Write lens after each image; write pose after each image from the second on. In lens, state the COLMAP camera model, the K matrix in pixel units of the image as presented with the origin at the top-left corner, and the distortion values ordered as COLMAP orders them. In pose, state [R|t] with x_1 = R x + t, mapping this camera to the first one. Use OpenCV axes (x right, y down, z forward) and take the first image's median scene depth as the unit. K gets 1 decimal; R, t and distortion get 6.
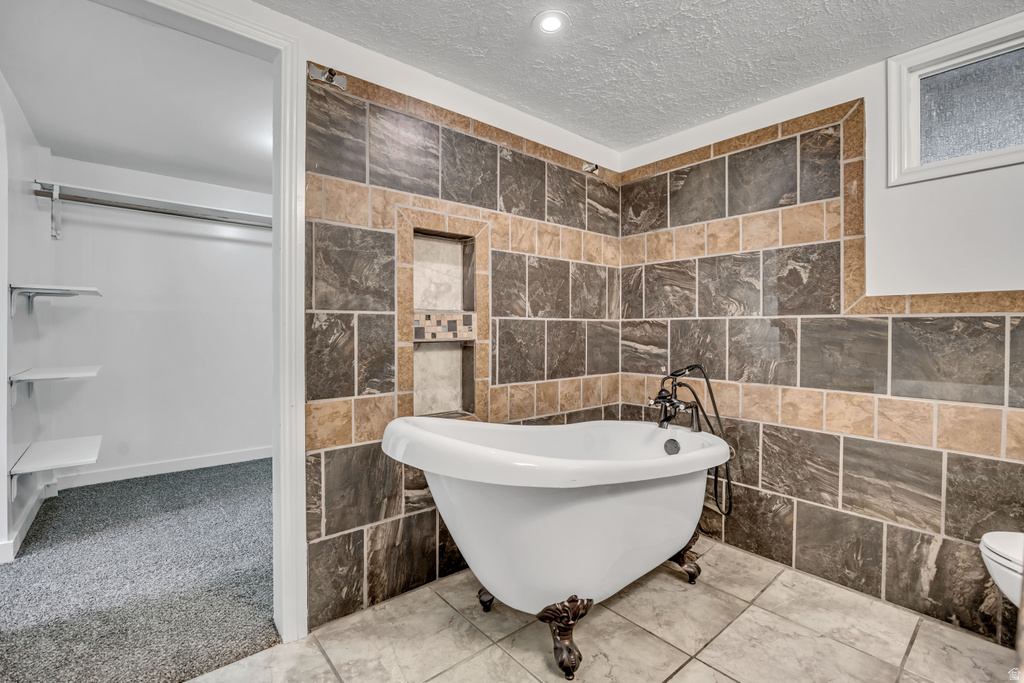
lens RADIAL K [[456.4, 0, 509.4], [0, 456.4, 332.6], [0, 0, 1]] dist [-0.016339, -0.000643]
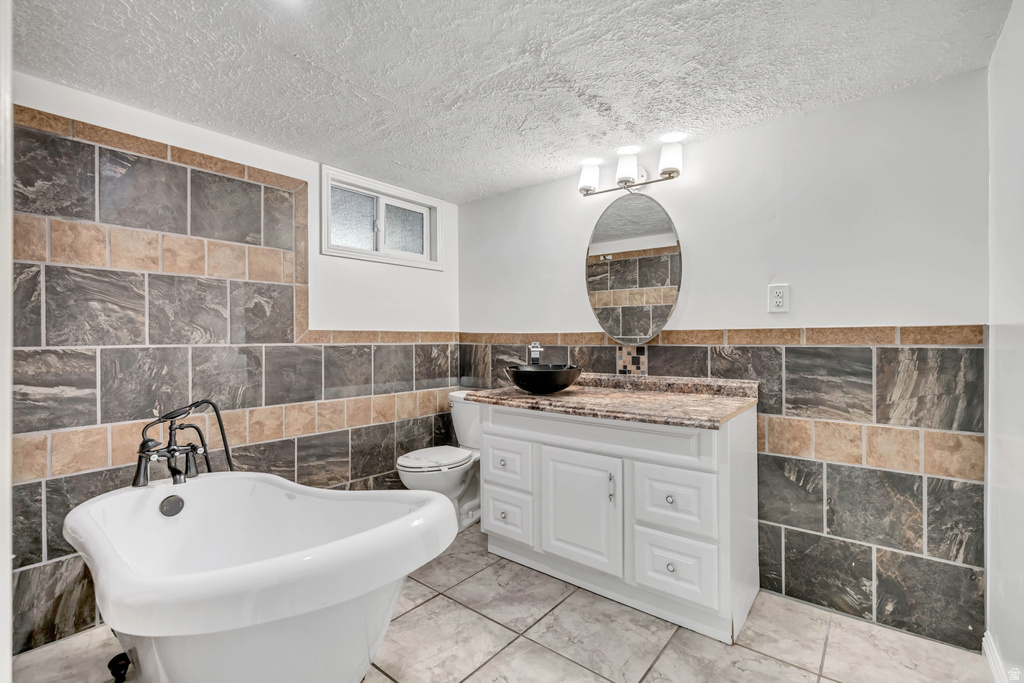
lens RADIAL K [[456.4, 0, 509.1], [0, 456.4, 341.8], [0, 0, 1]] dist [-0.016339, -0.000643]
pose [[-0.191143, -0.013205, 0.981473, -0.564083], [0.006985, 0.999866, 0.014813, -0.051671], [-0.981537, 0.009687, -0.191025, 0.570683]]
